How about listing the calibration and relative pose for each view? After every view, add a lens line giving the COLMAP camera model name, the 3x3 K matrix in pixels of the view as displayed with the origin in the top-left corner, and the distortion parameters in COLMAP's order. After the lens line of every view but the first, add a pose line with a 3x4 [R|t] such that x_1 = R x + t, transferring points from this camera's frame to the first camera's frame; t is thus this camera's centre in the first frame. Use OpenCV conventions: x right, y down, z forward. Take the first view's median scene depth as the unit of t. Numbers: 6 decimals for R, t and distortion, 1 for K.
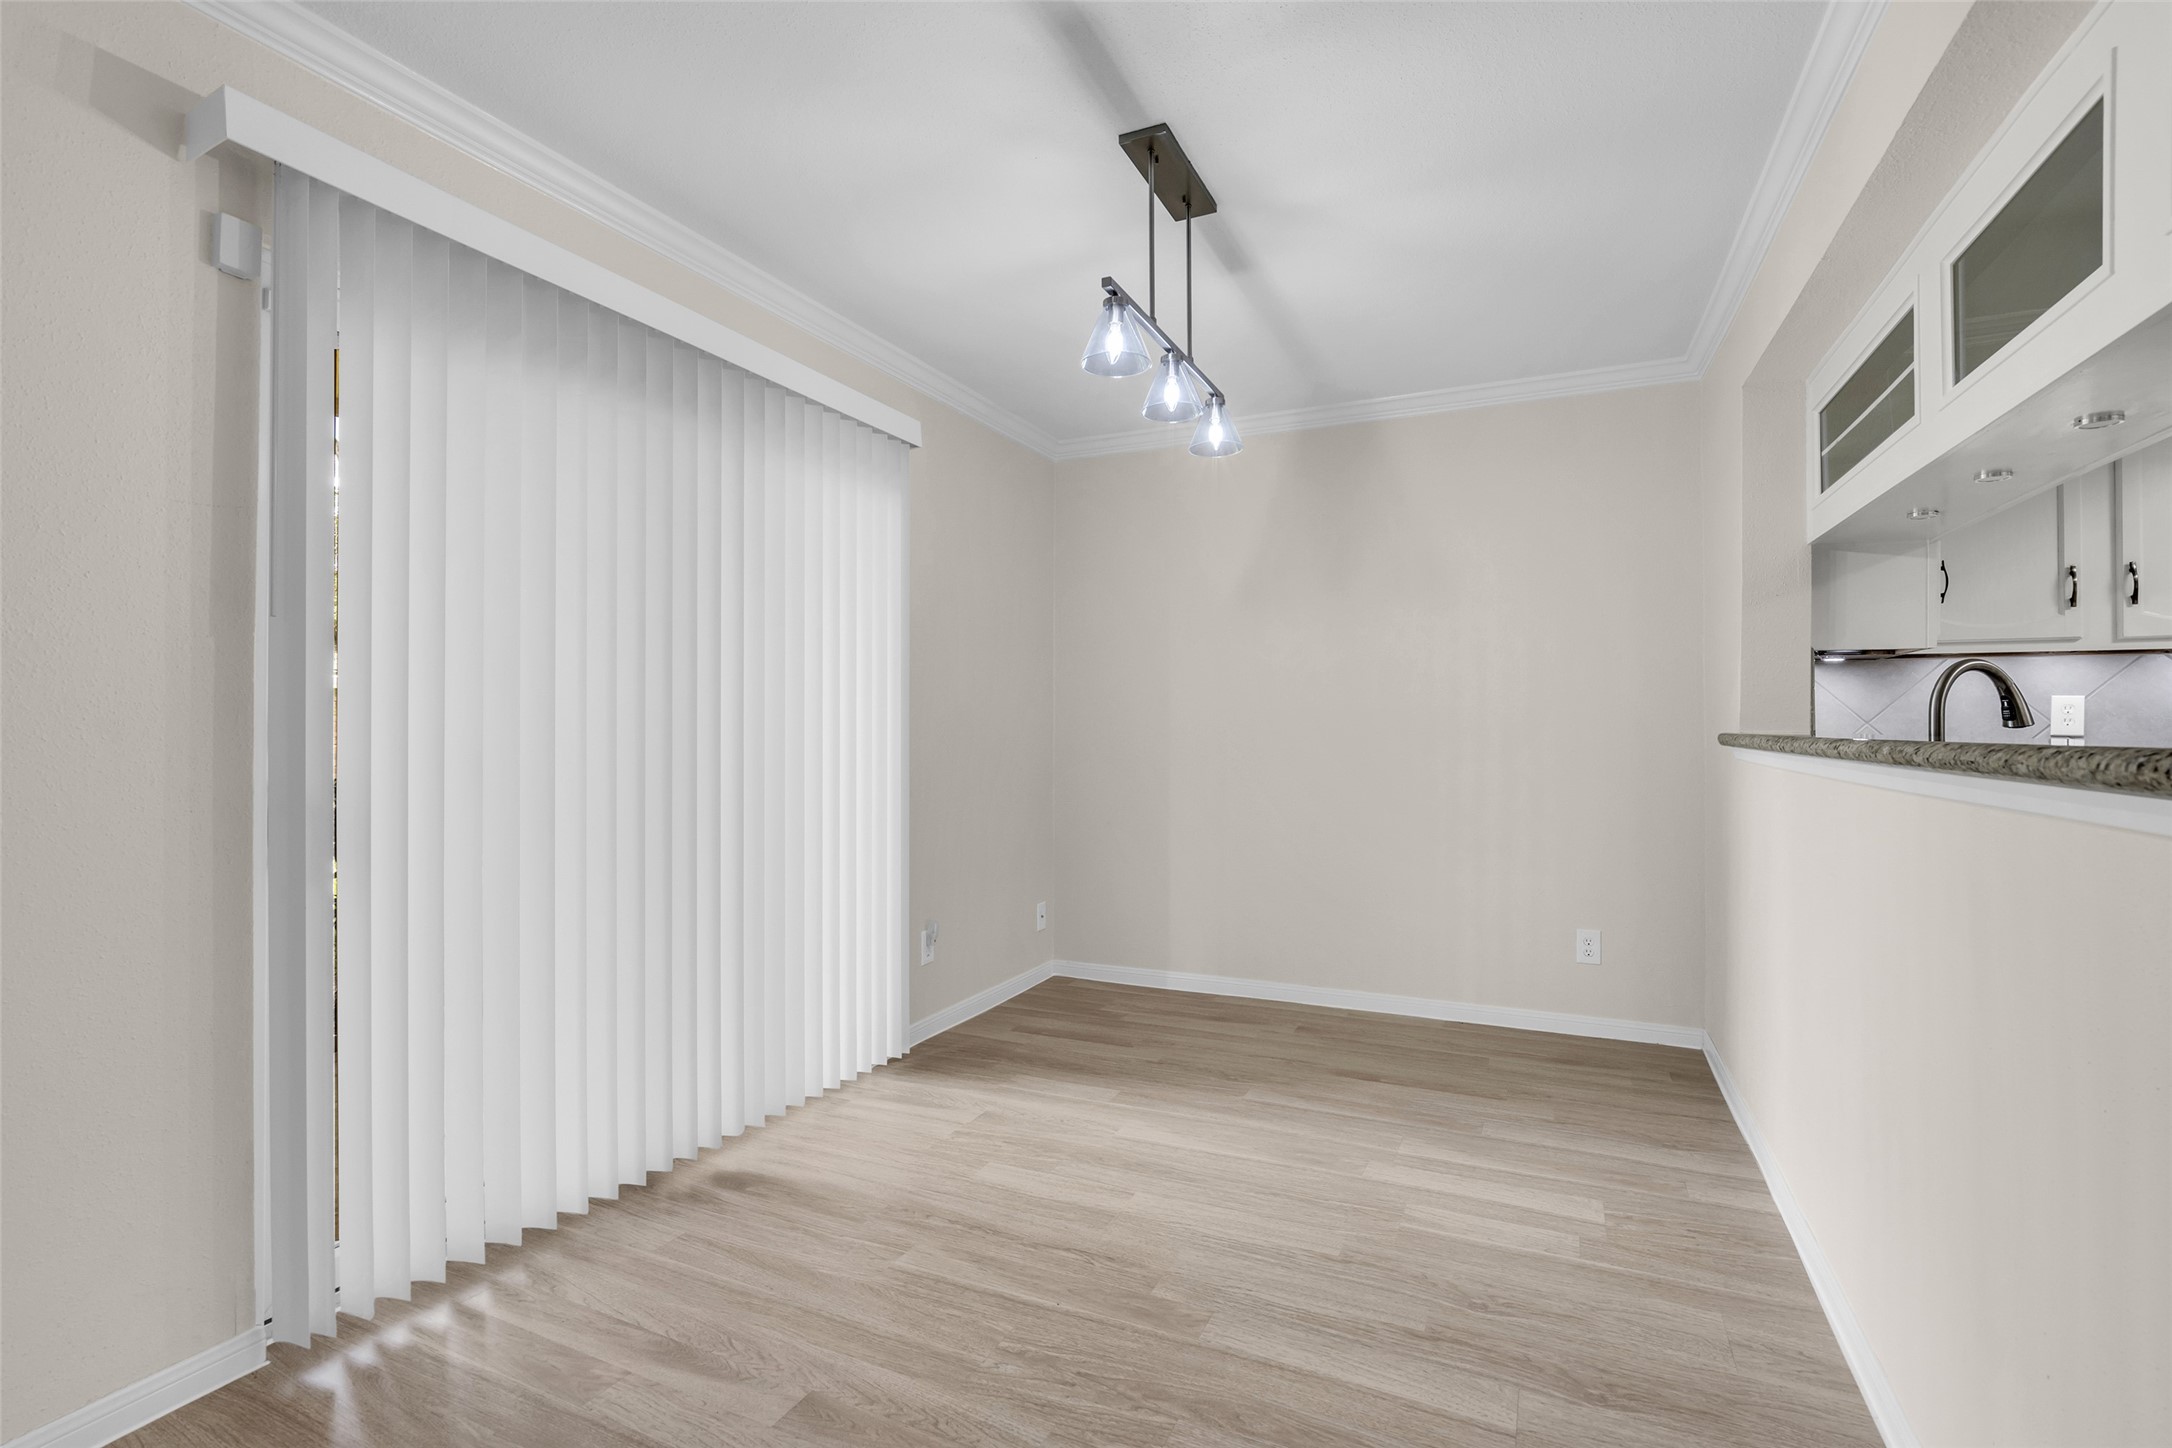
lens RADIAL K [[996.9, 0, 1065.2], [0, 996.9, 717.3], [0, 0, 1]] dist [-0.016996, 0.003217]
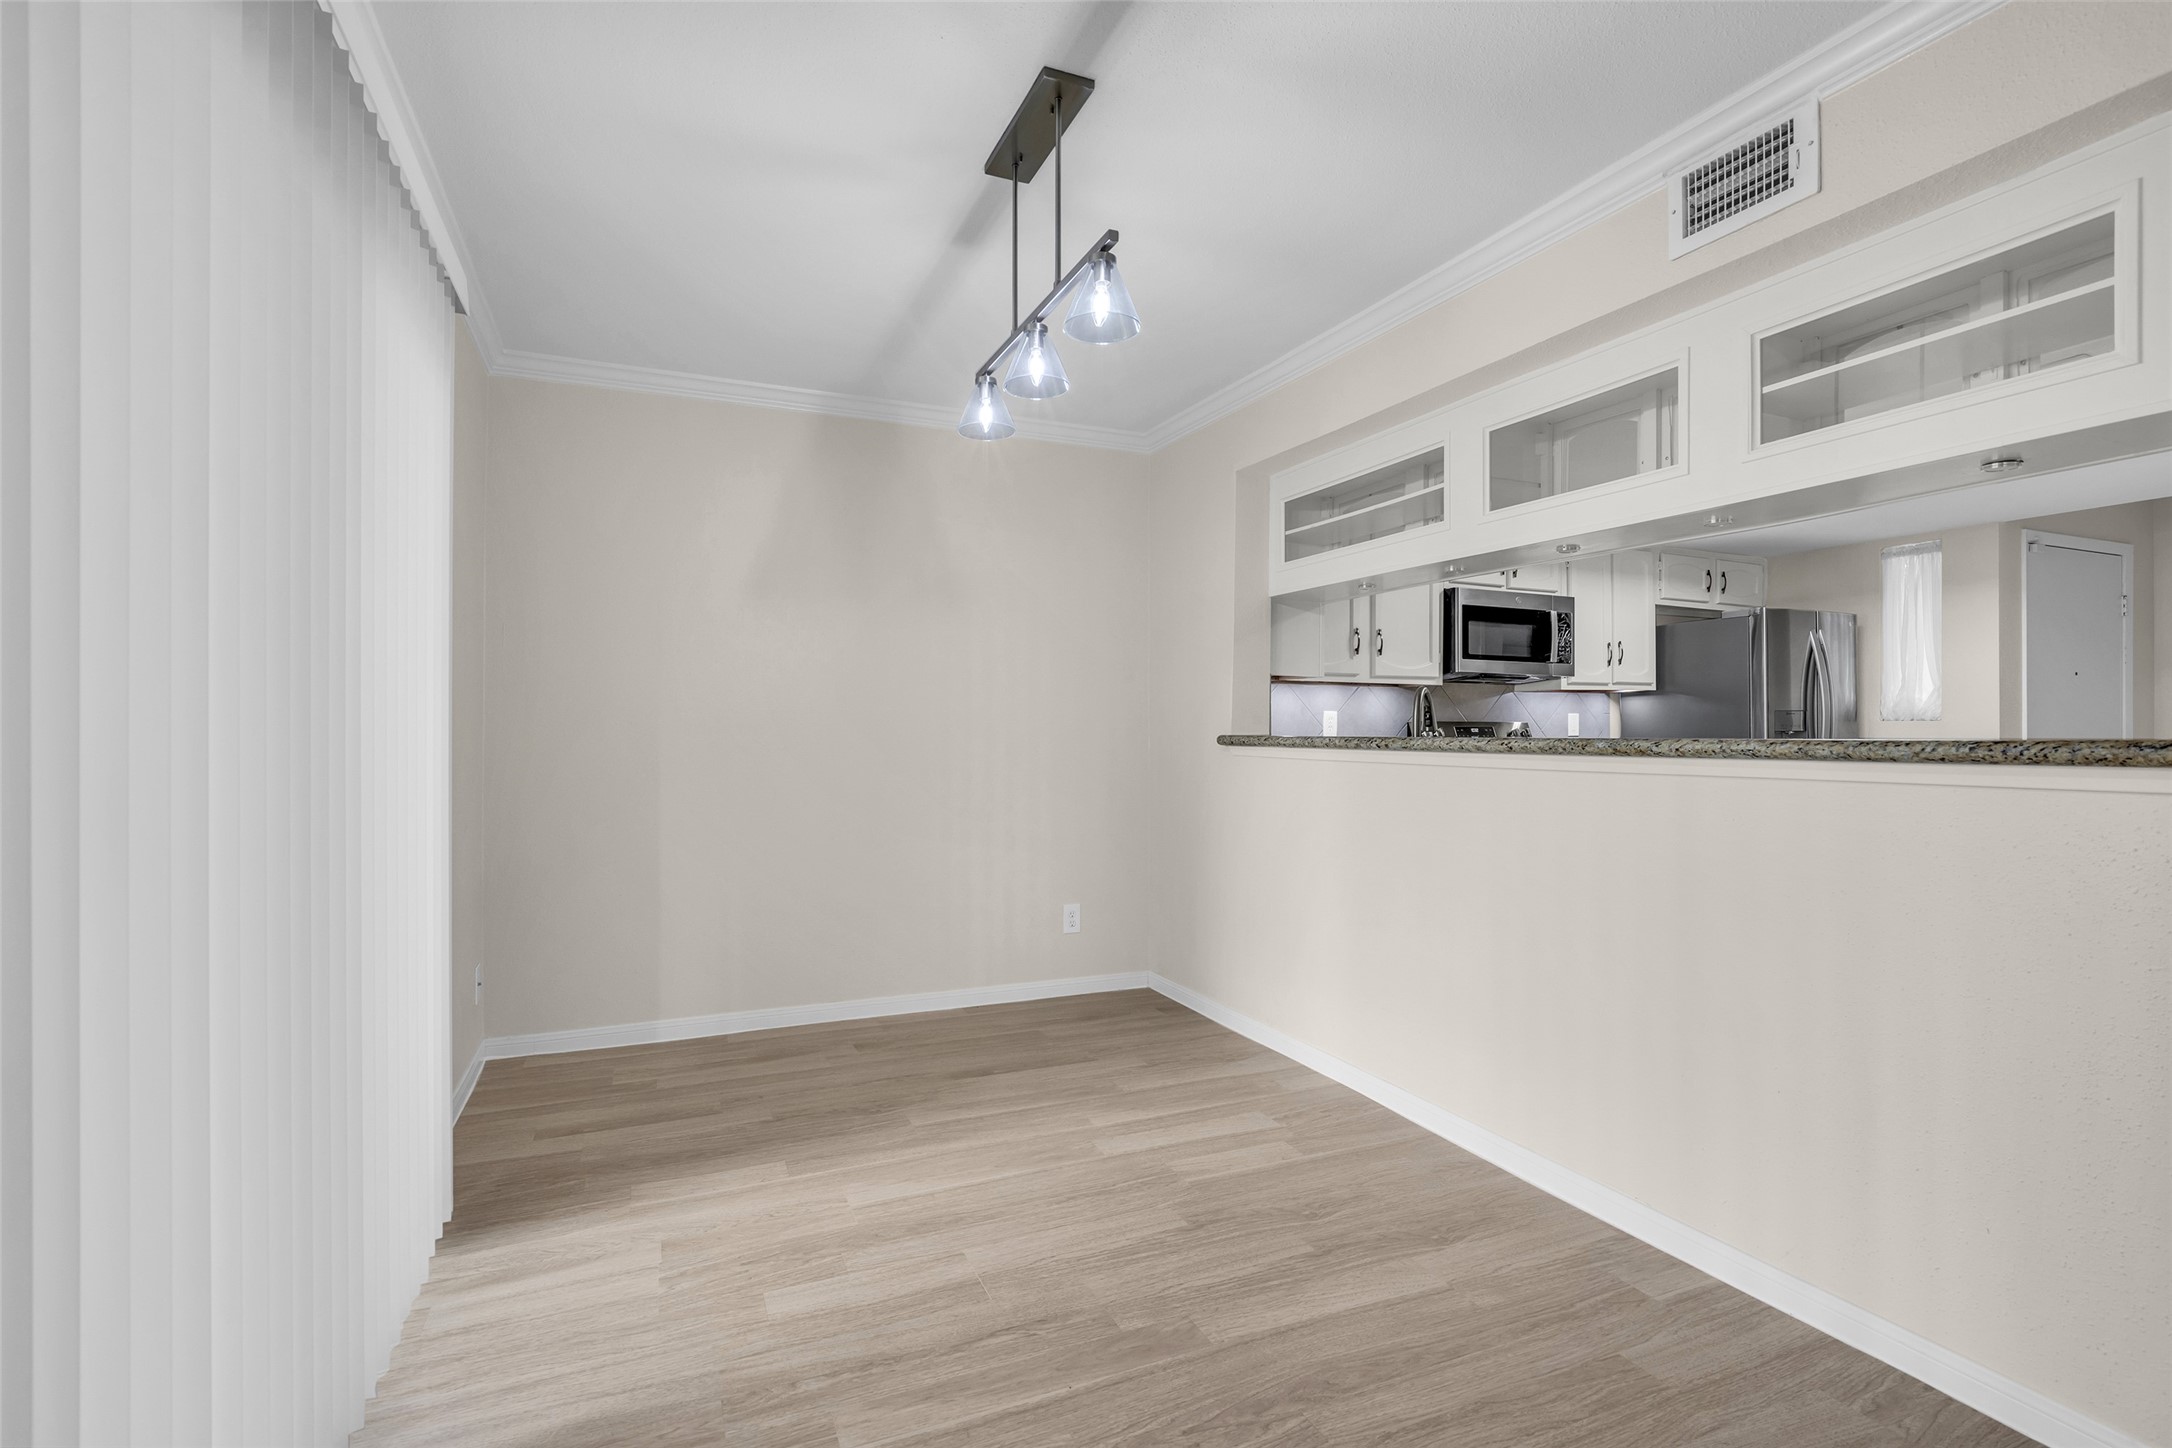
lens RADIAL K [[996.9, 0, 1067.4], [0, 996.9, 727.1], [0, 0, 1]] dist [-0.016996, 0.003217]
pose [[0.662758, 0.005631, 0.748813, -0.483656], [-0.009435, 0.999955, 0.000831, 0.006553], [-0.748775, -0.007615, 0.662781, 0.310684]]
